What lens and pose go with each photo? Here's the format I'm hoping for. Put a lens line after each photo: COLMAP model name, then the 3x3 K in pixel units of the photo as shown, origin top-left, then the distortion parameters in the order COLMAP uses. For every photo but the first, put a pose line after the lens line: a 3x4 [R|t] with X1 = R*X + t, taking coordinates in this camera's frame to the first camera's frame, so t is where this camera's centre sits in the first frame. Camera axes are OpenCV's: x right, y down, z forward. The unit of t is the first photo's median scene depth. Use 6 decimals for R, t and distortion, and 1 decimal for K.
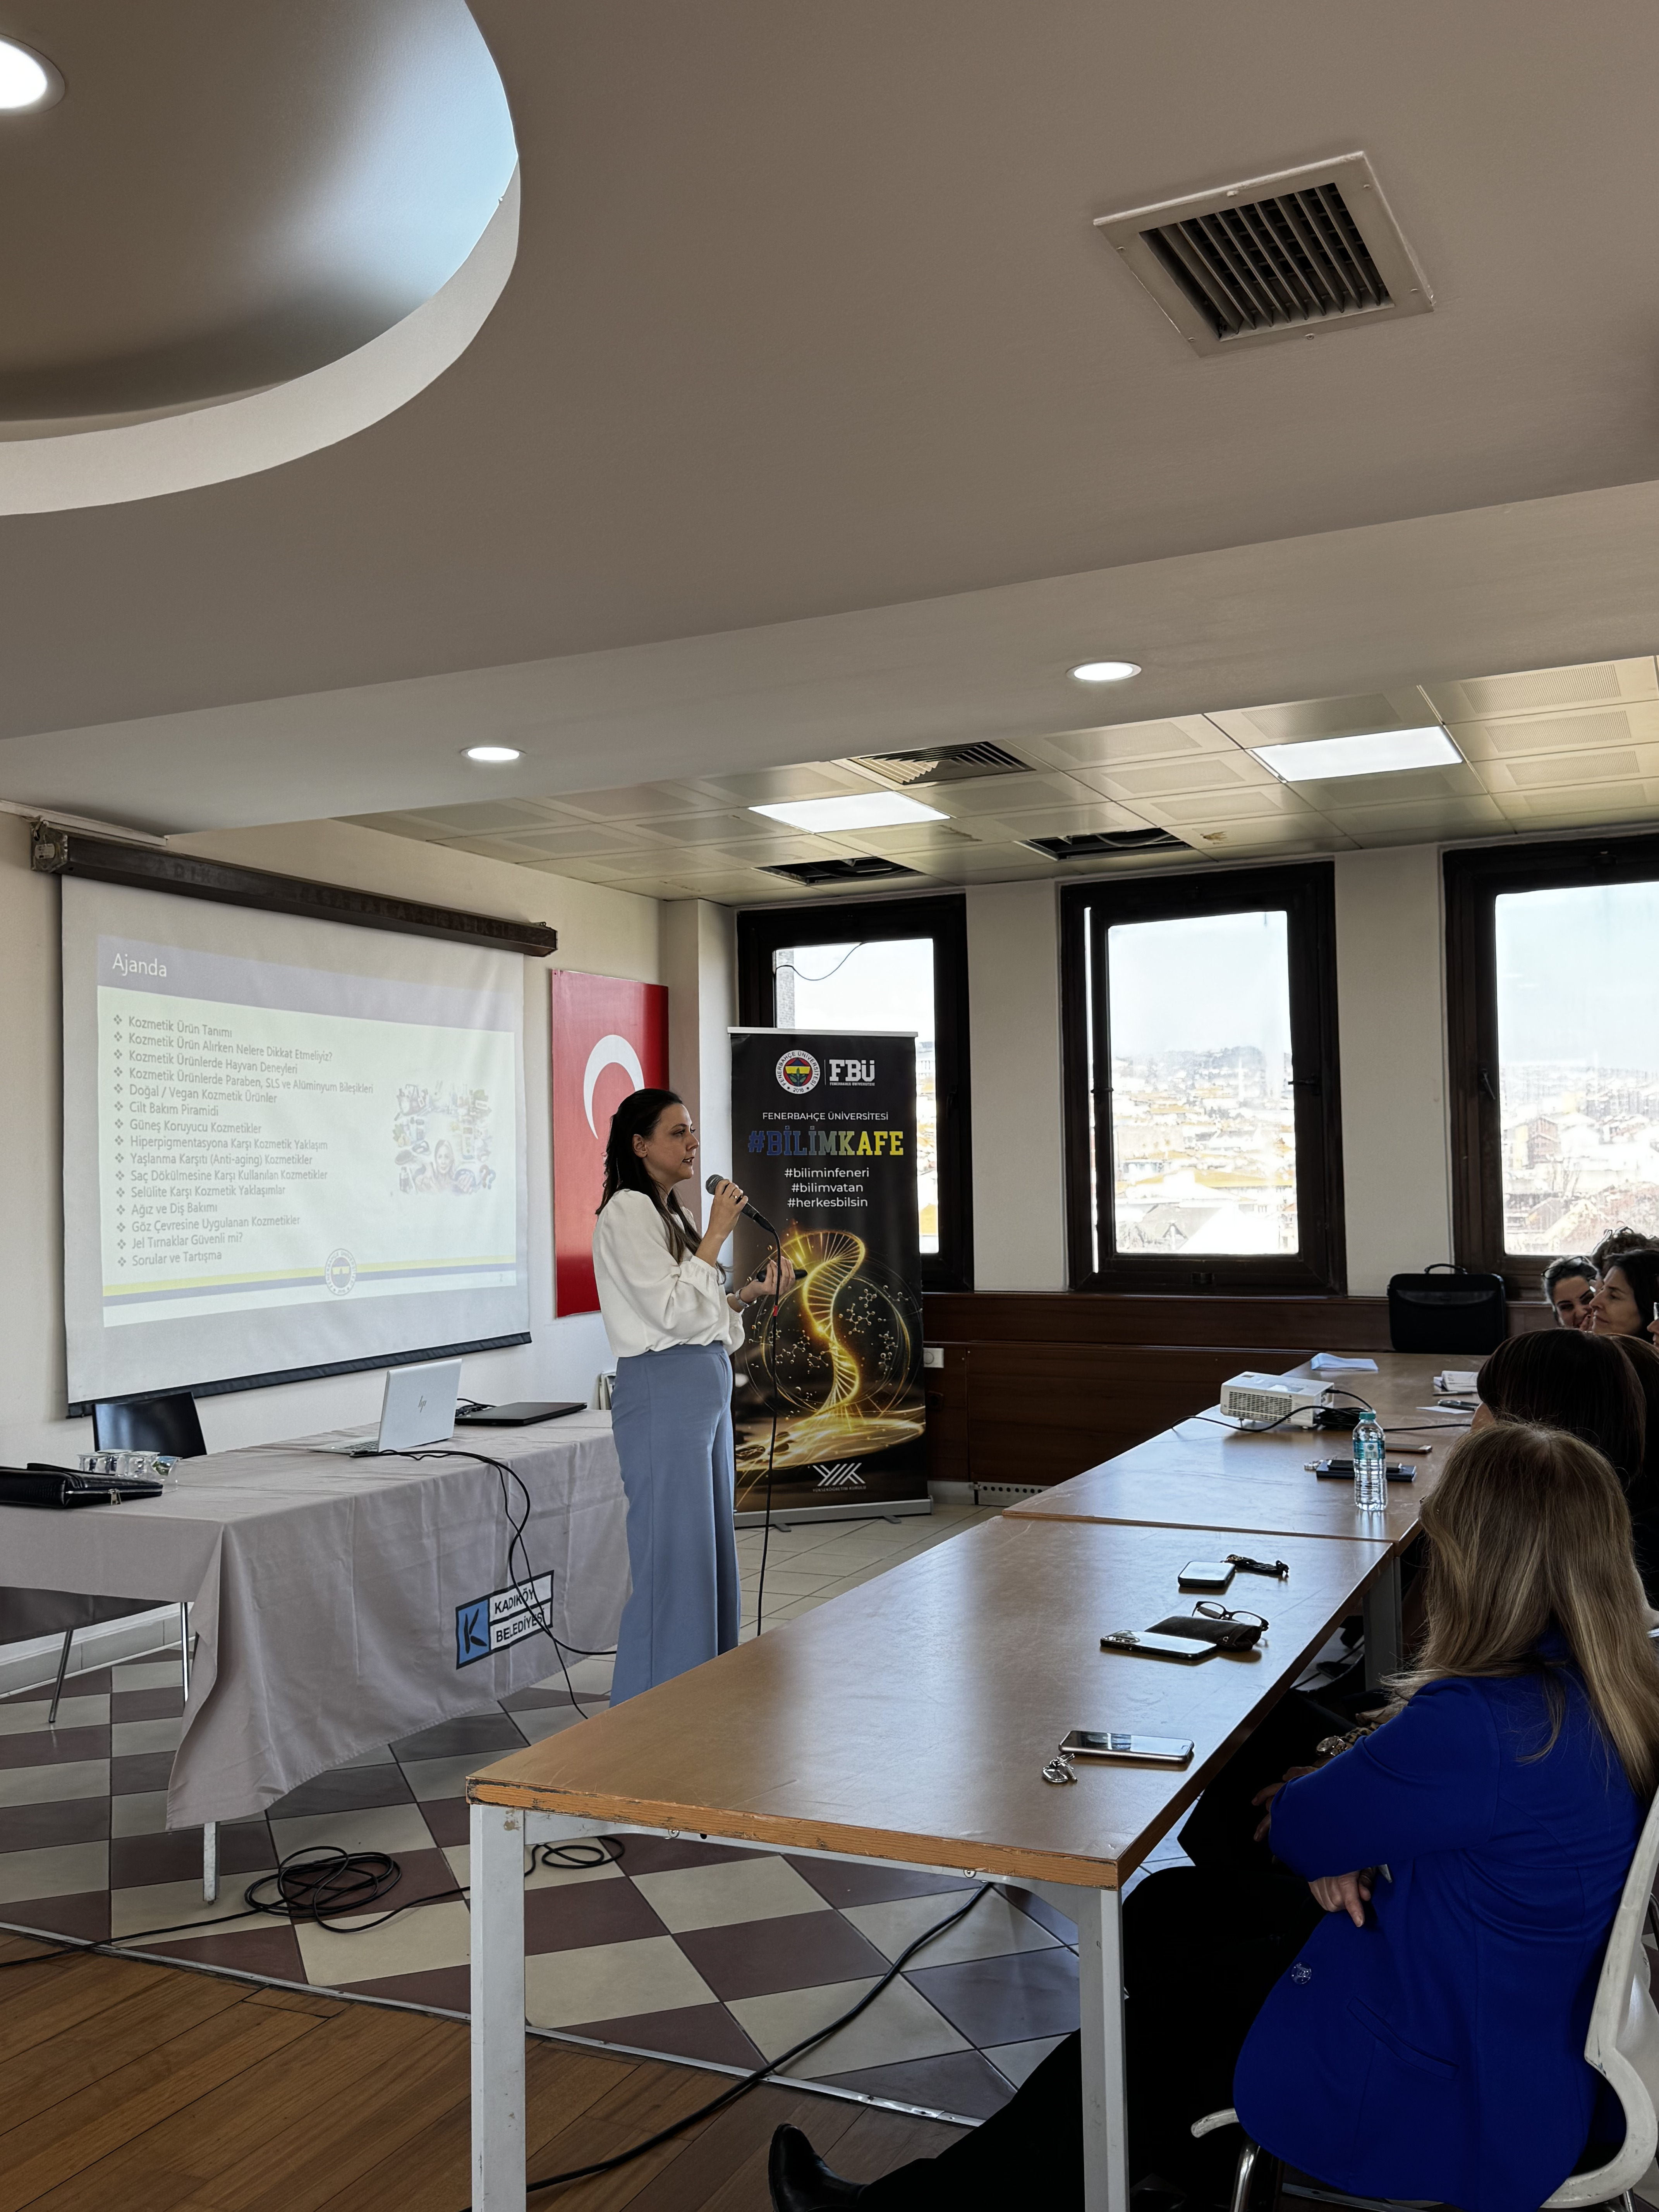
lens RADIAL K [[1852.6, 0, 829.5], [0, 1852.6, 1106.0], [0, 0, 1]] dist [0.122193, -0.000528]
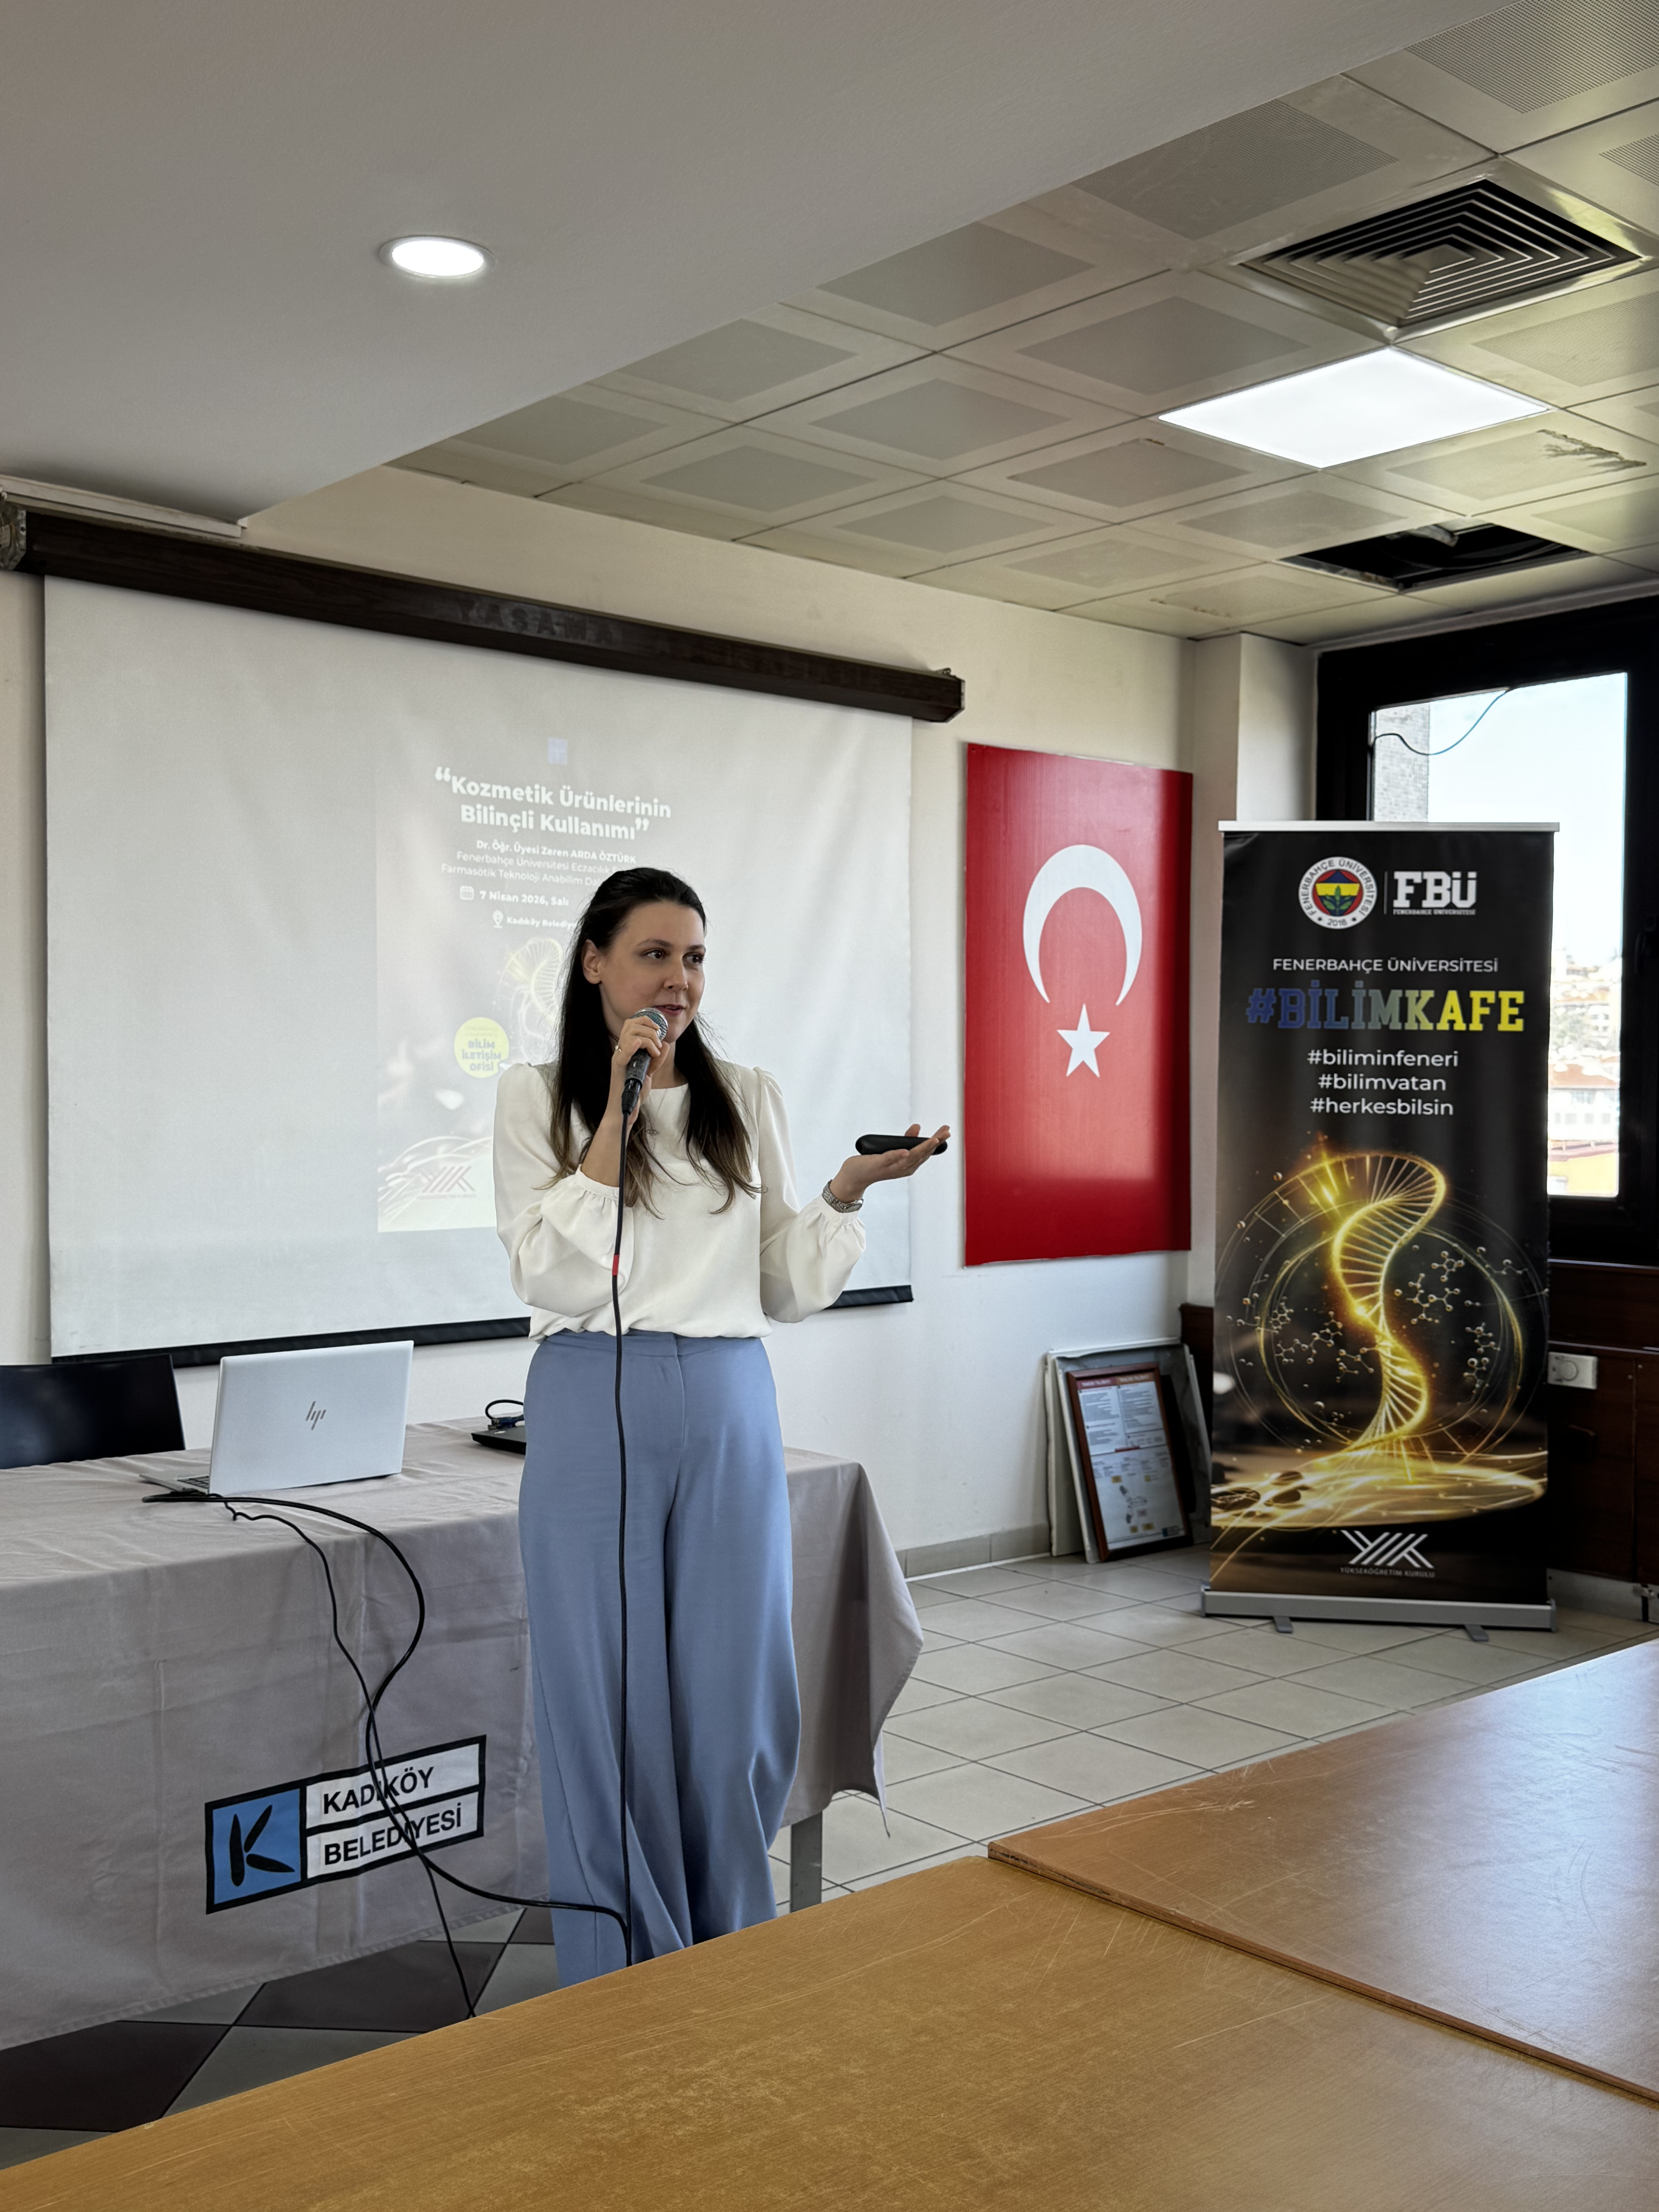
lens RADIAL K [[2165.4, 0, 829.5], [0, 2165.4, 1106.0], [0, 0, 1]] dist [0.111448, -0.026015]
pose [[0.915888, 0.028801, -0.400400, 0.120201], [-0.008238, 0.998561, 0.052984, 0.015291], [0.401350, -0.045229, 0.914807, 0.269762]]
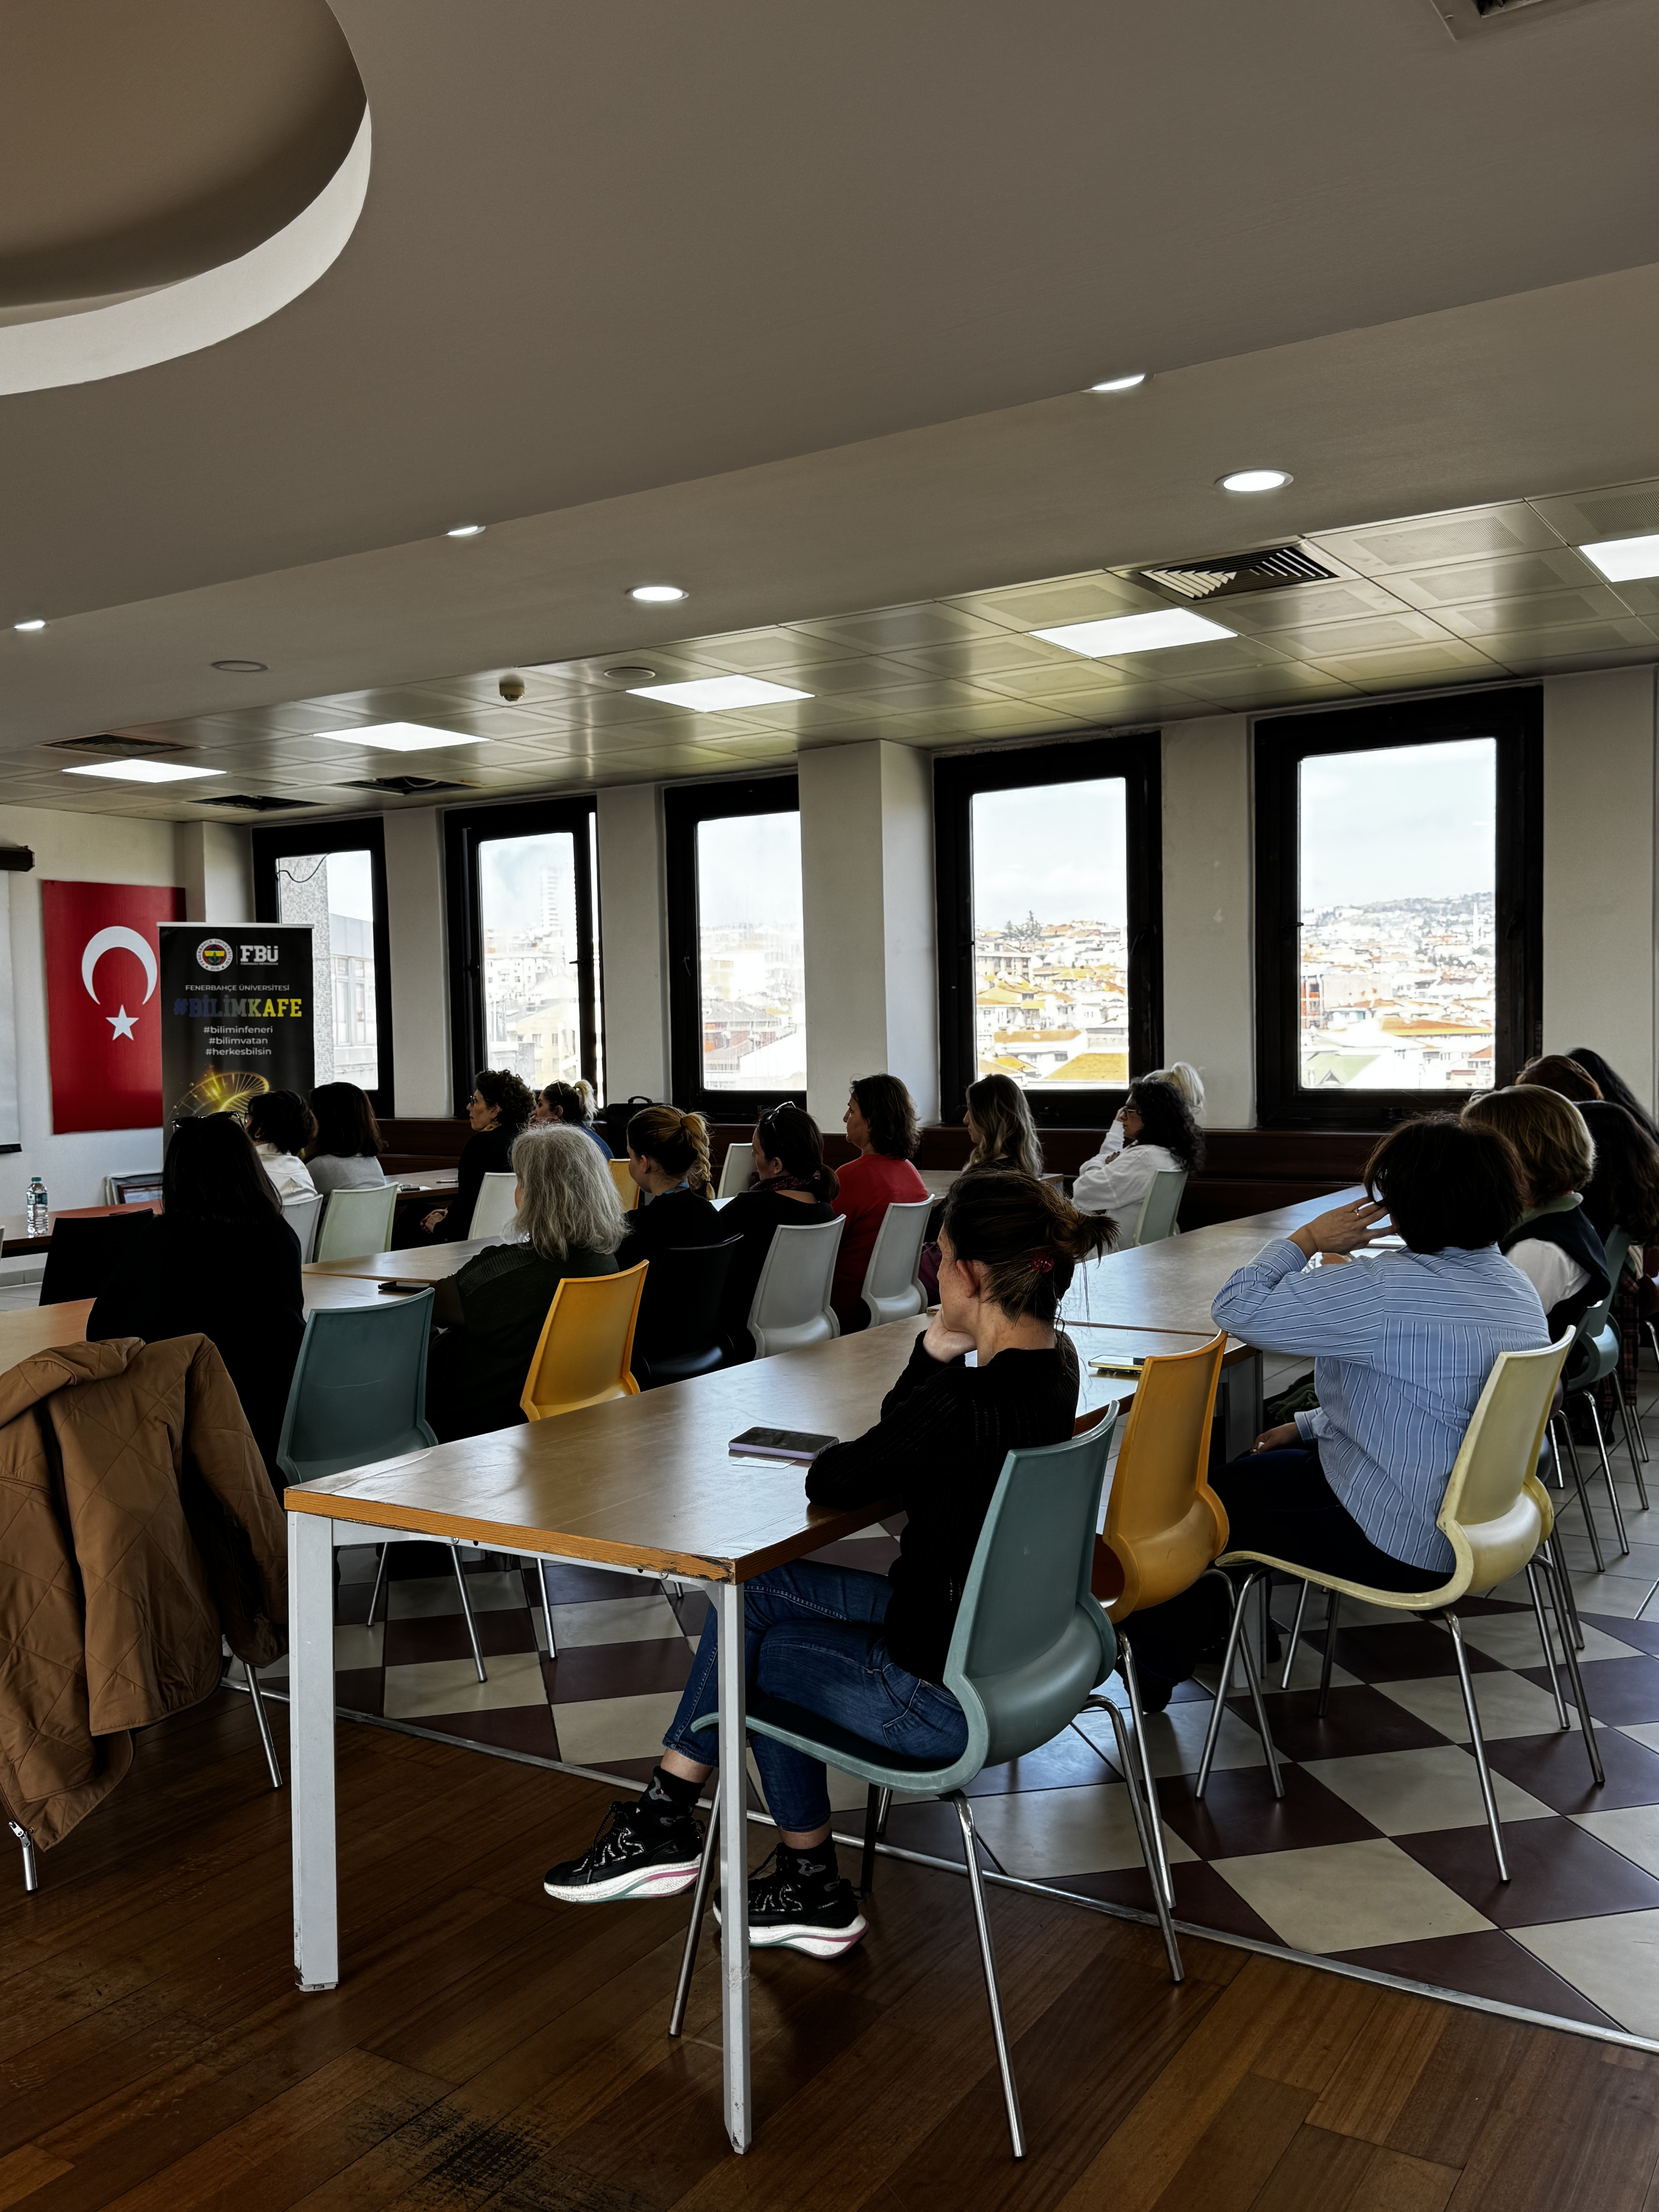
lens RADIAL K [[1826.7, 0, 829.5], [0, 1826.7, 1106.0], [0, 0, 1]] dist [0.096429, -0.001487]
pose [[0.989134, 0.005094, -0.146931, 0.626791], [0.007977, 0.996068, 0.088234, -0.024121], [0.146803, -0.088447, 0.985204, -0.272437]]
